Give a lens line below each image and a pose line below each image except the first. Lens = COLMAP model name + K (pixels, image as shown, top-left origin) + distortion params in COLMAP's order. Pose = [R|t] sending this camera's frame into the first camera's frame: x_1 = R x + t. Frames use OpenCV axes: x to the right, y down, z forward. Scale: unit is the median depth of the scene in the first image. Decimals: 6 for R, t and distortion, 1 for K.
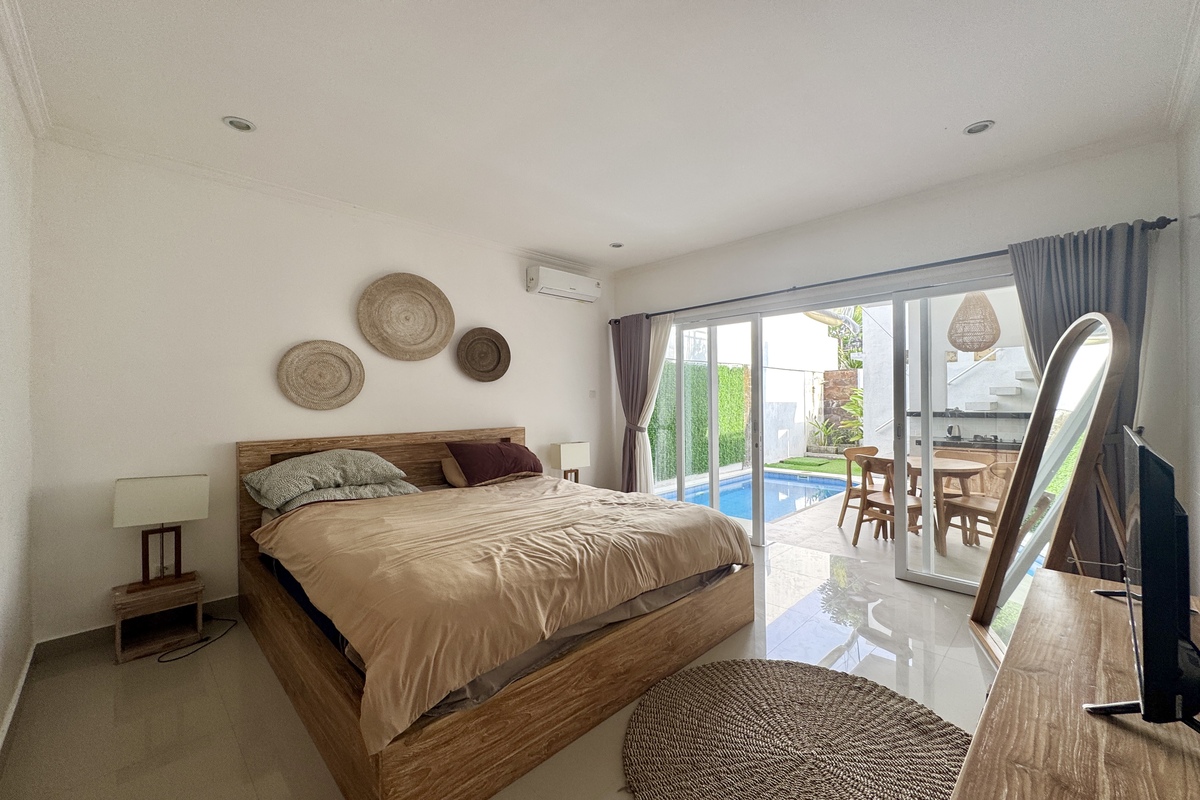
lens RADIAL K [[484.9, 0, 601.8], [0, 484.9, 398.9], [0, 0, 1]] dist [-0.003875, 0.000005]
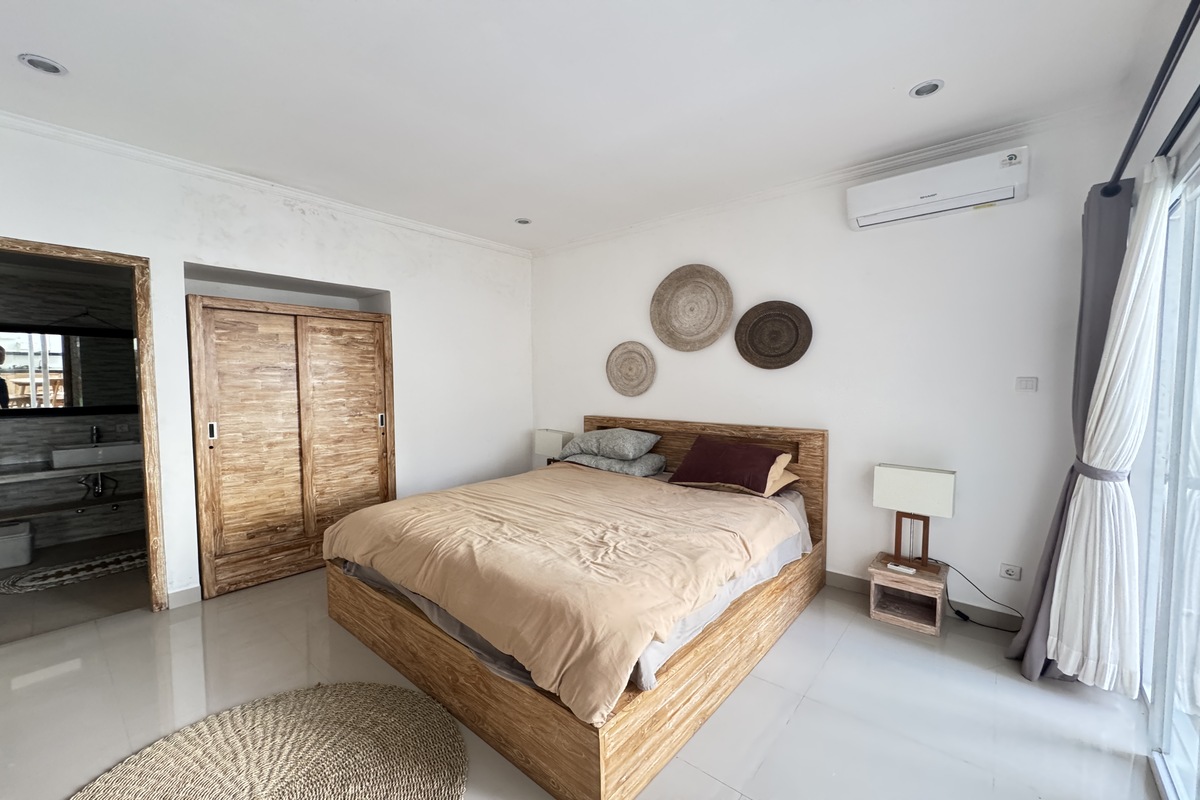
lens RADIAL K [[484.9, 0, 594.5], [0, 484.9, 403.1], [0, 0, 1]] dist [-0.003875, 0.000005]
pose [[0.068944, 0.058297, -0.995916, 0.644729], [0.006766, 0.998241, 0.058902, -0.032500], [0.997598, -0.010799, 0.068428, 0.768175]]
